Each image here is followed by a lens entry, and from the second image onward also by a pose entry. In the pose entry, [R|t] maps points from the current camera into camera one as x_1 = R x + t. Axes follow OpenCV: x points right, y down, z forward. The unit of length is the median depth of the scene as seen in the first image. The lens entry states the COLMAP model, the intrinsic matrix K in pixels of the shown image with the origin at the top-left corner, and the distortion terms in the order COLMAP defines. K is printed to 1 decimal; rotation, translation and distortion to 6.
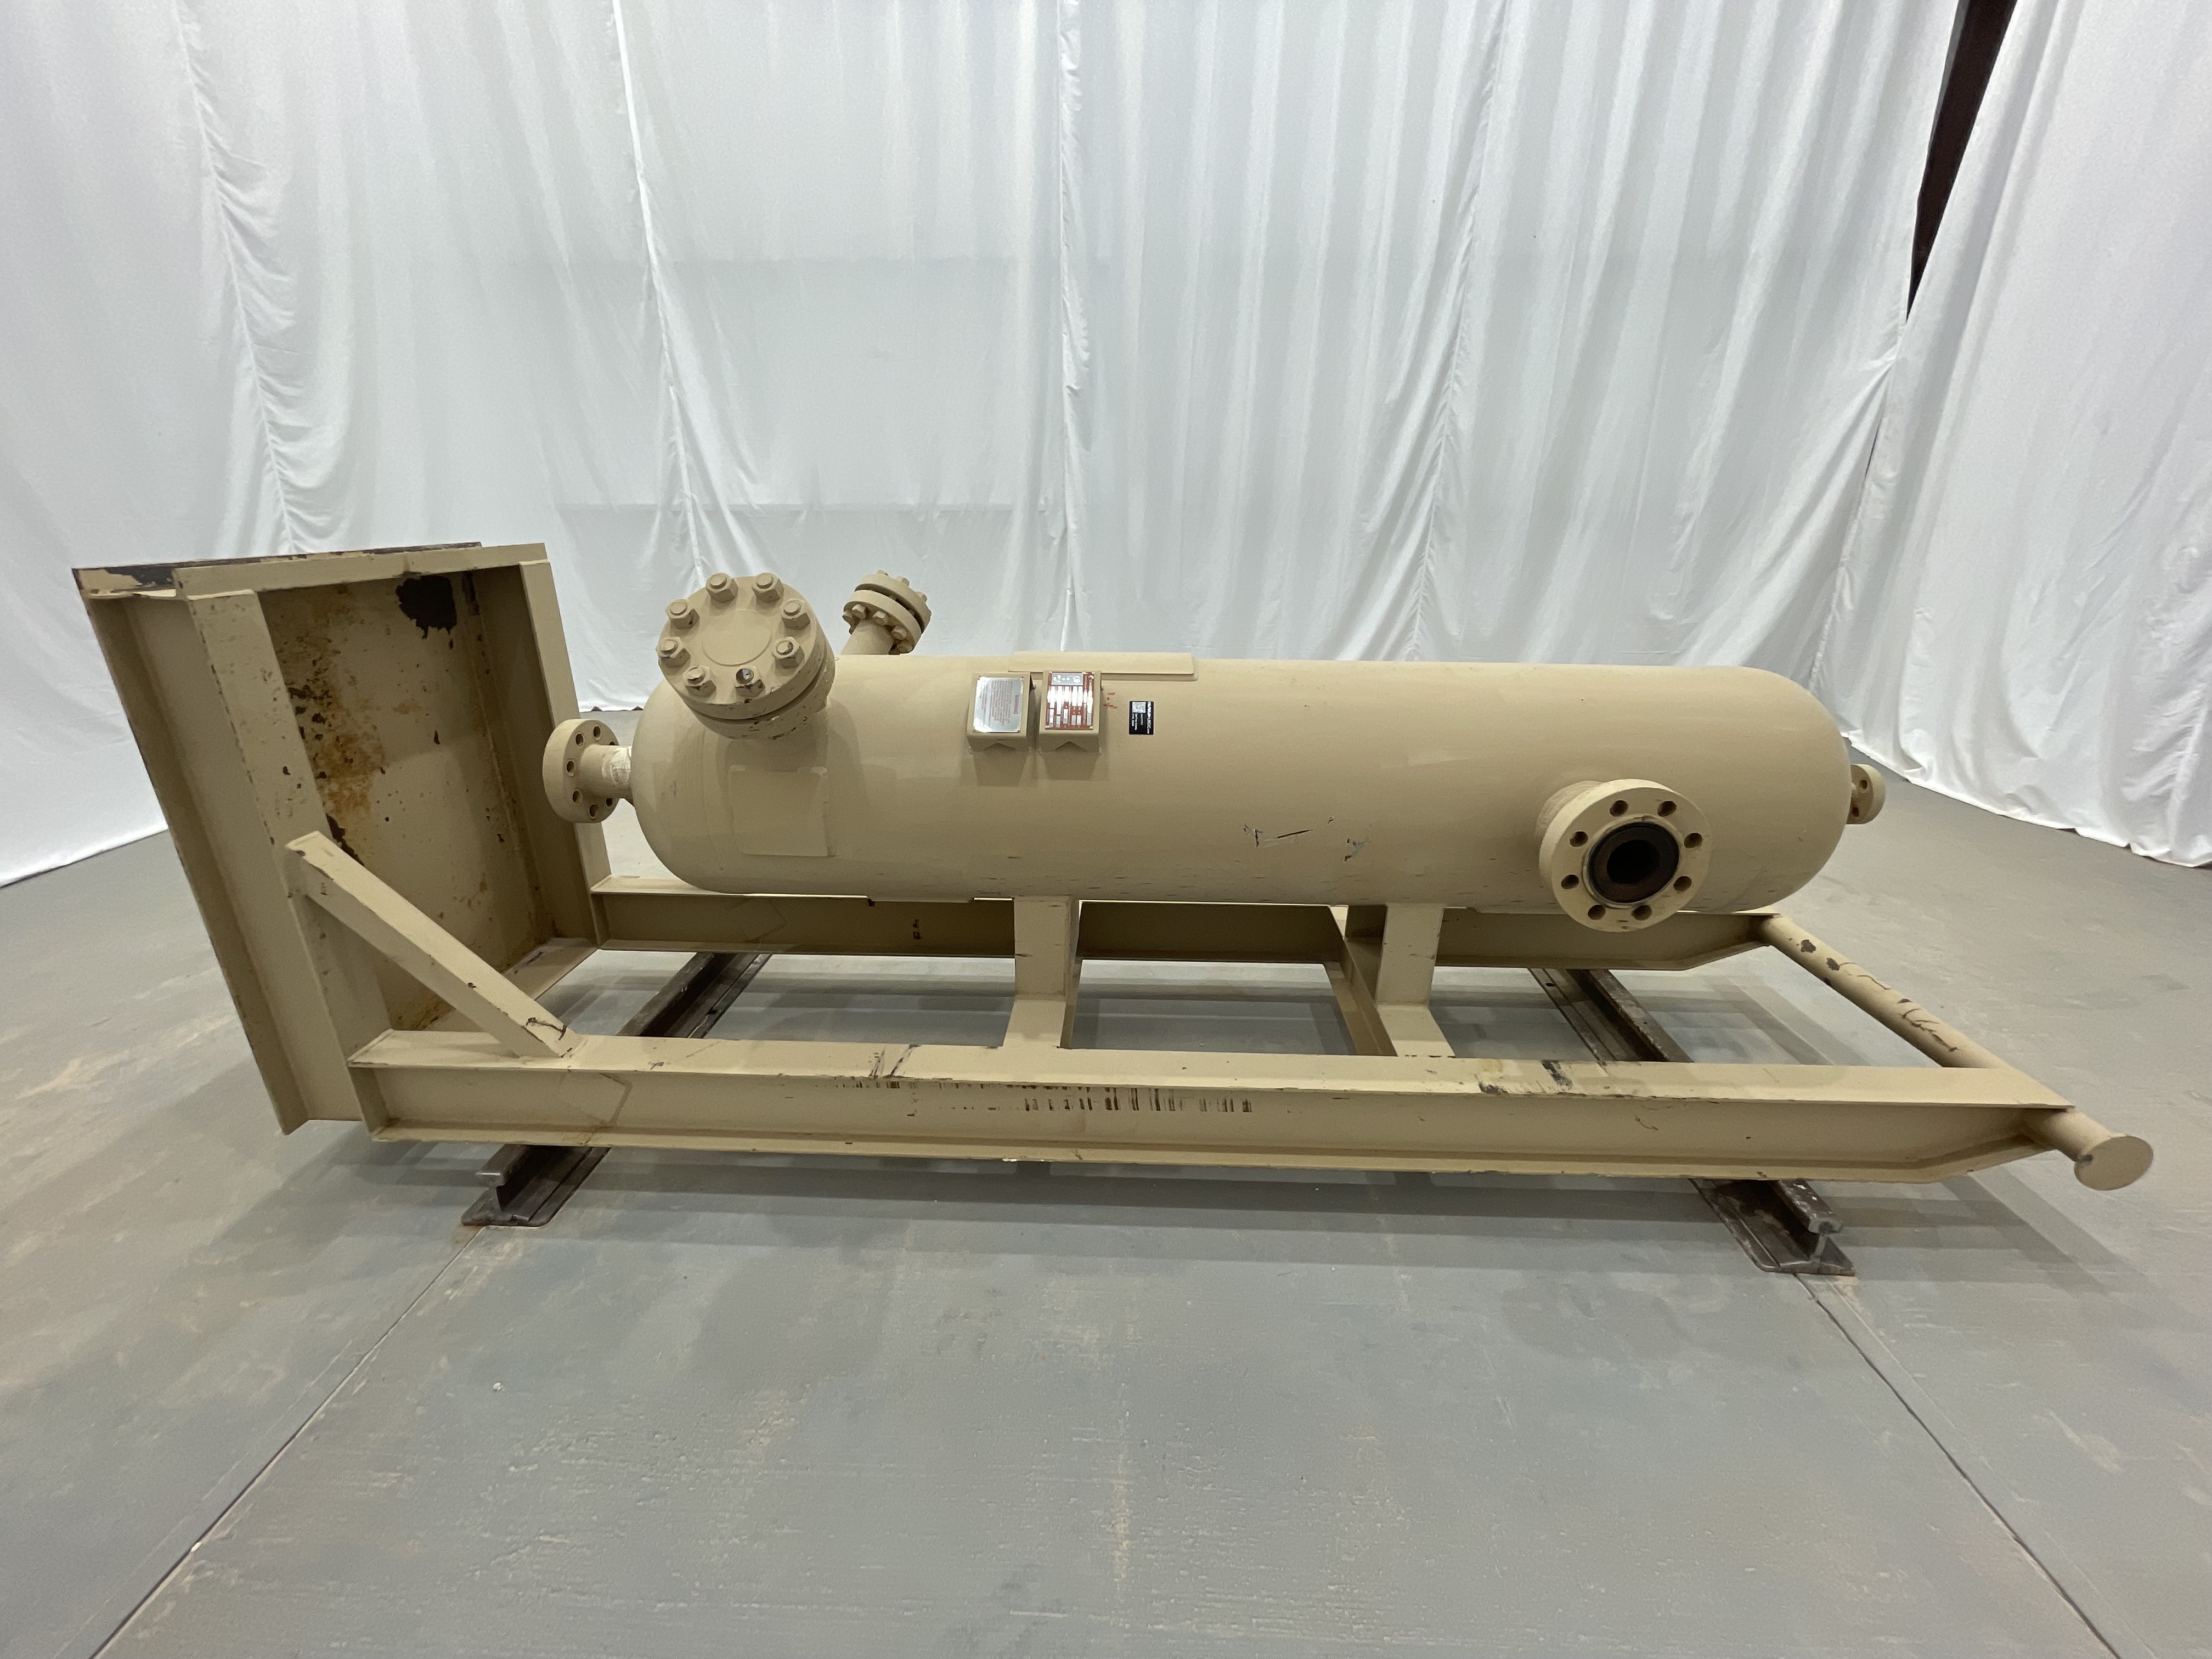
lens RADIAL K [[897.0, 0, 1106.0], [0, 897.0, 829.5], [0, 0, 1]] dist [-0.001892, -0.000181]
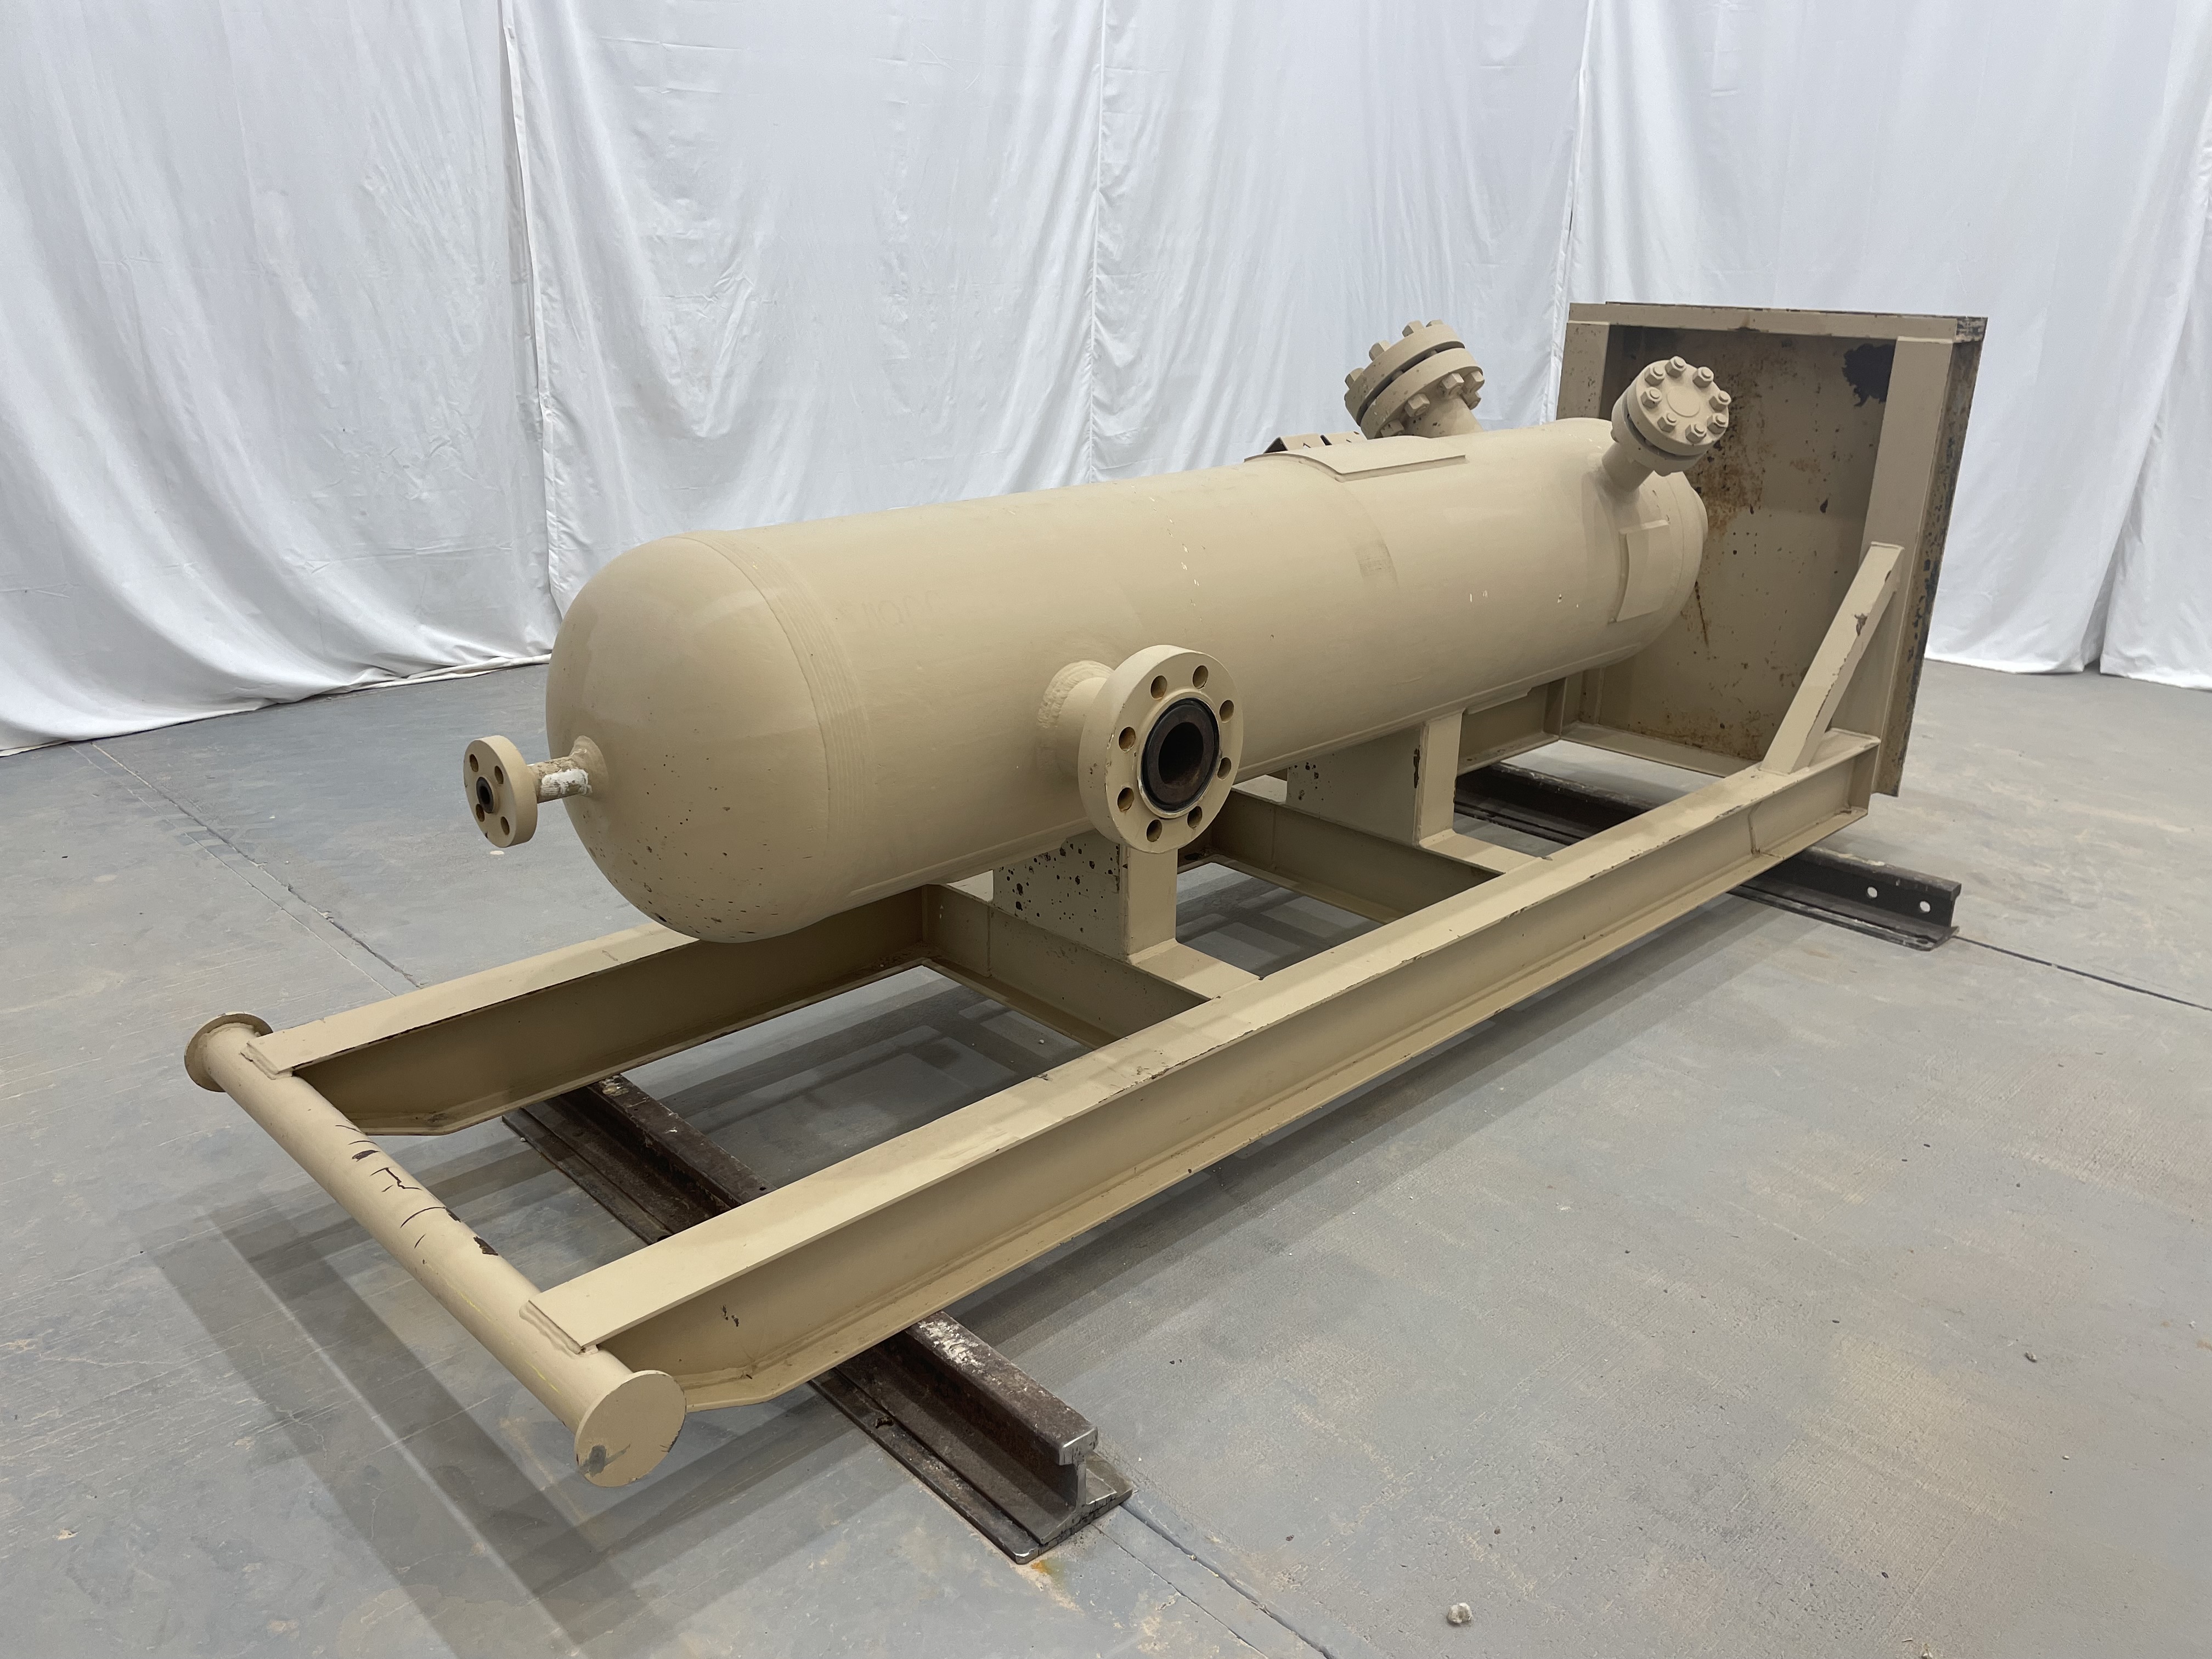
lens RADIAL K [[1672.2, 0, 1115.0], [0, 1672.2, 832.5], [0, 0, 1]] dist [0.086989, -0.110292]
pose [[-0.682880, 0.228712, -0.693805, 1.211806], [-0.274870, 0.799494, 0.534093, -0.623202], [0.676847, 0.555428, -0.483093, 1.644756]]
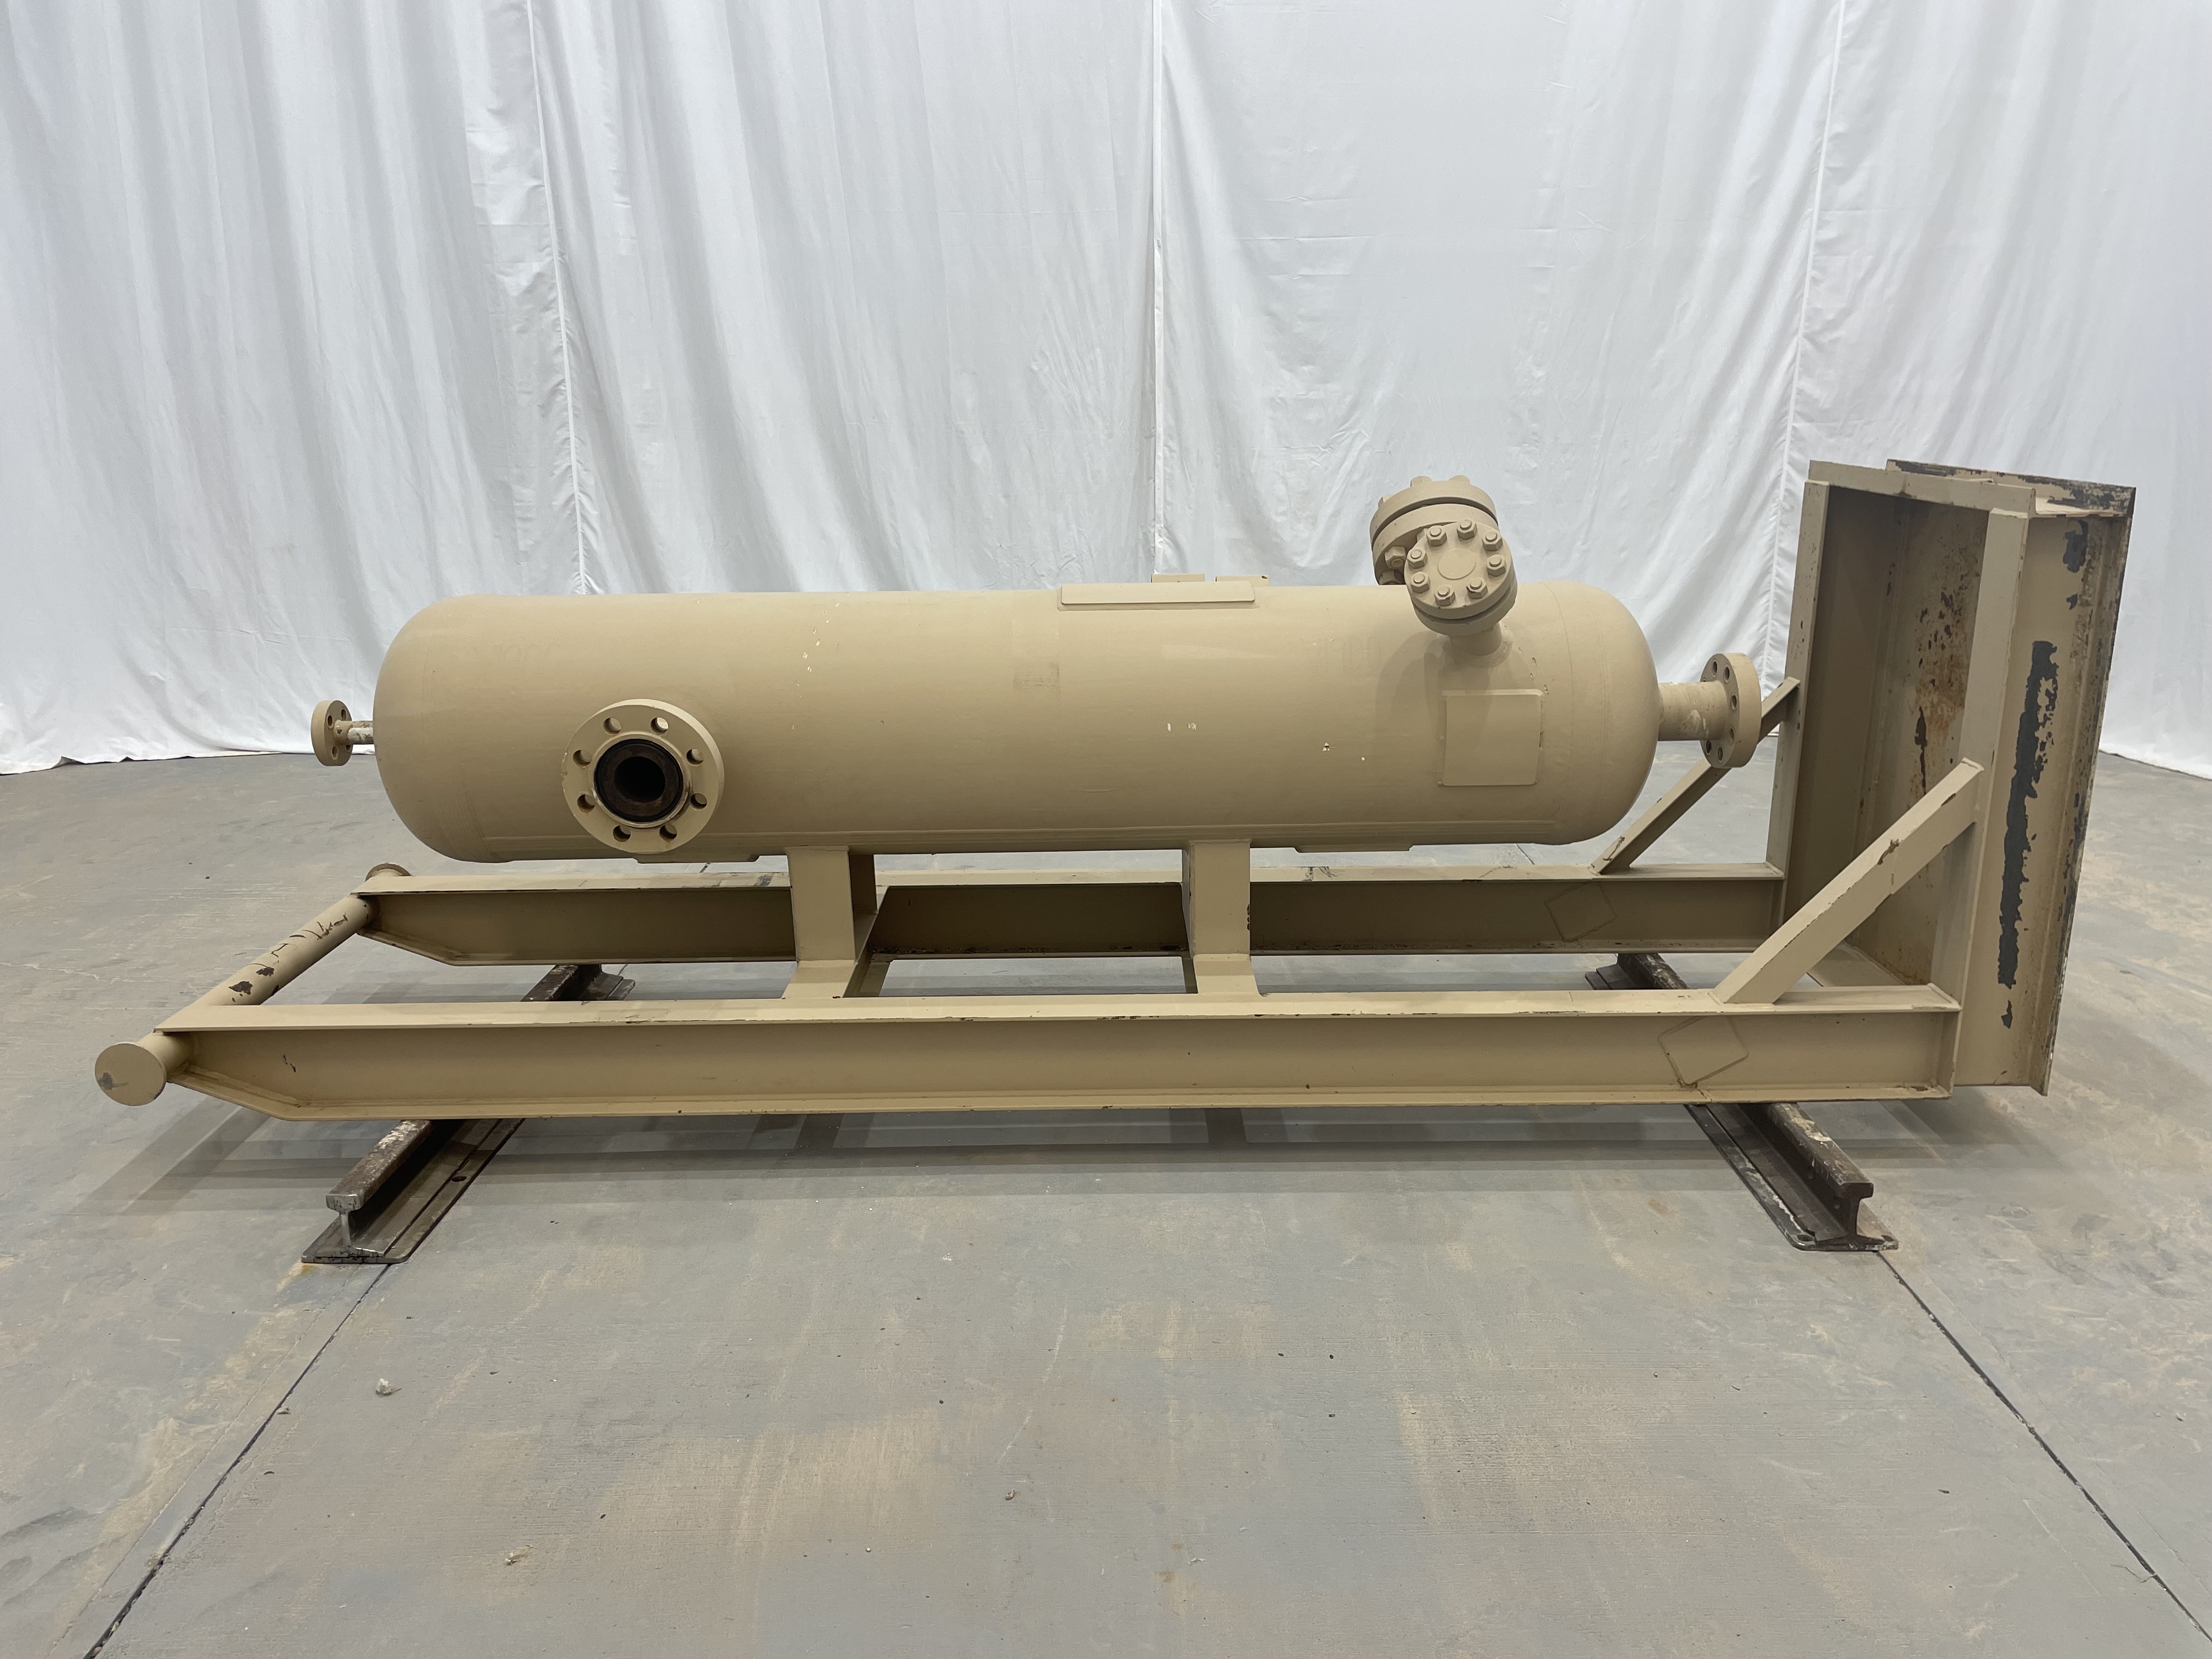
lens RADIAL K [[1665.7, 0, 1120.4], [0, 1665.7, 845.4], [0, 0, 1]] dist [0.089034, -0.118223]
pose [[-0.998689, 0.014811, -0.048995, 0.112741], [-0.016967, 0.807301, 0.589896, -0.910148], [0.048291, 0.589954, -0.805992, 2.328981]]
